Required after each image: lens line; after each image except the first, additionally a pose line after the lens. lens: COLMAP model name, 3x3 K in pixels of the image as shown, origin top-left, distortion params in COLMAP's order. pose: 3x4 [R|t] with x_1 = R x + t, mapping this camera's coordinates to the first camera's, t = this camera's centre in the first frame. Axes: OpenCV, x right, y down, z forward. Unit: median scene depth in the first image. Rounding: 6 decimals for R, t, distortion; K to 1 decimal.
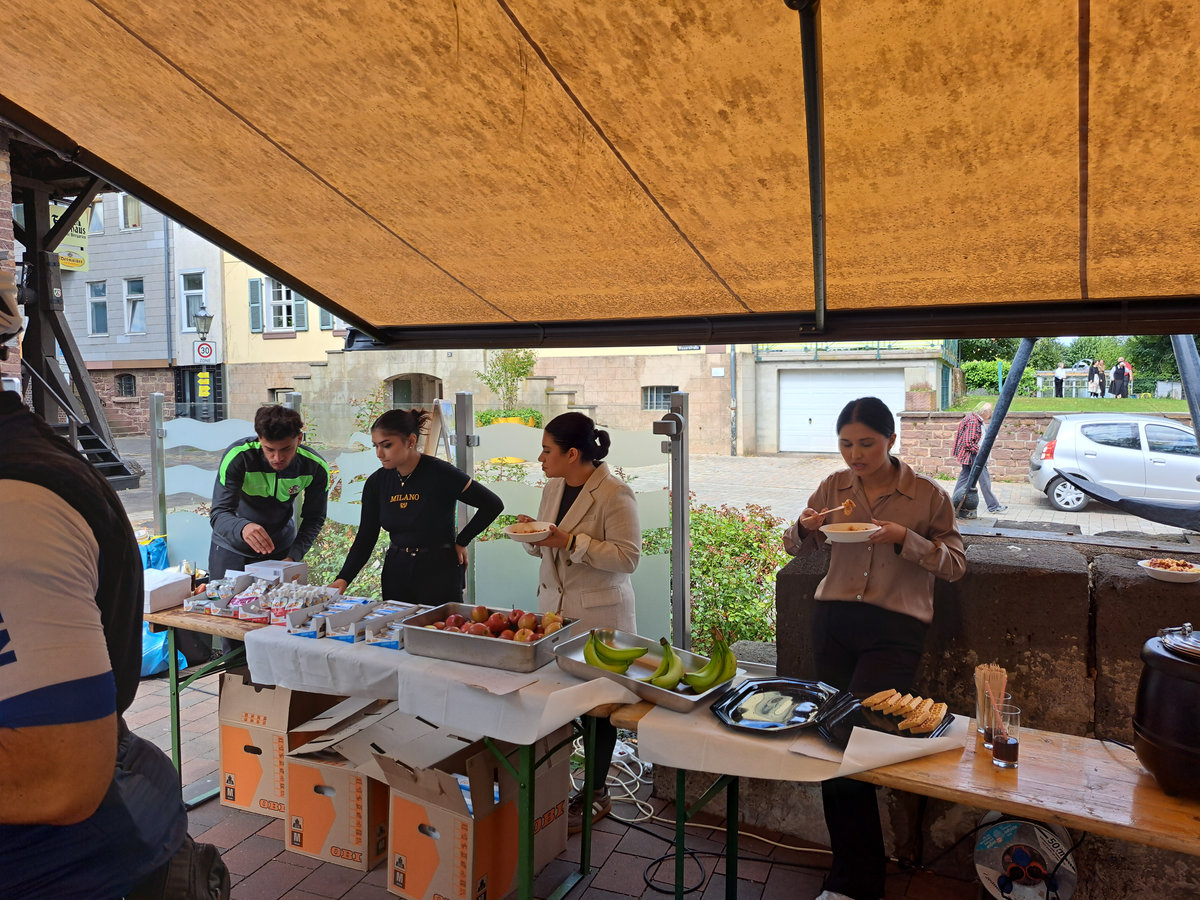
lens RADIAL K [[767.9, 0, 600.0], [0, 767.9, 450.0], [0, 0, 1]] dist [-0.008214, -0.003817]
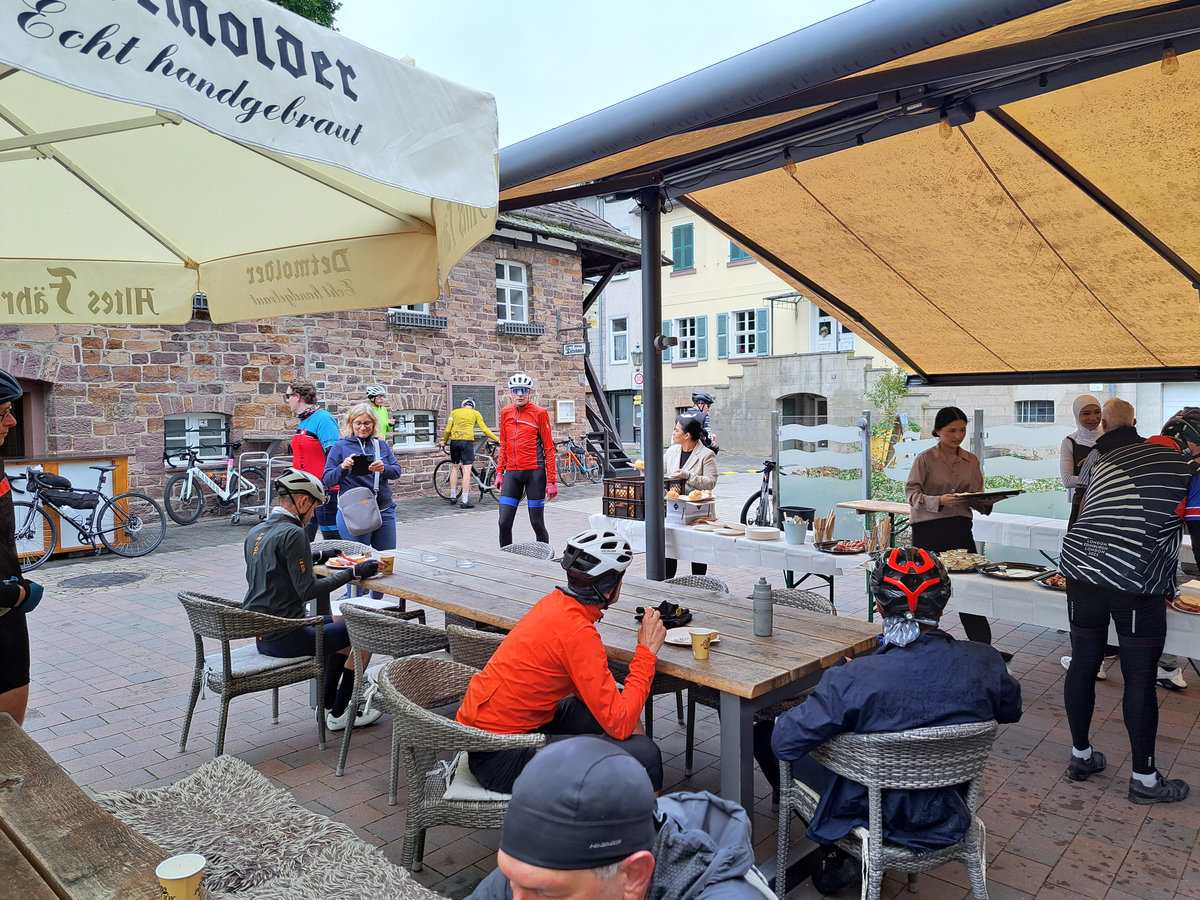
lens RADIAL K [[767.9, 0, 600.0], [0, 767.9, 450.0], [0, 0, 1]] dist [-0.008214, -0.003817]
pose [[0.920630, 0.008487, -0.390345, -0.063824], [-0.016673, 0.999706, -0.017586, 0.016067], [0.390081, 0.022698, 0.920501, -0.232415]]
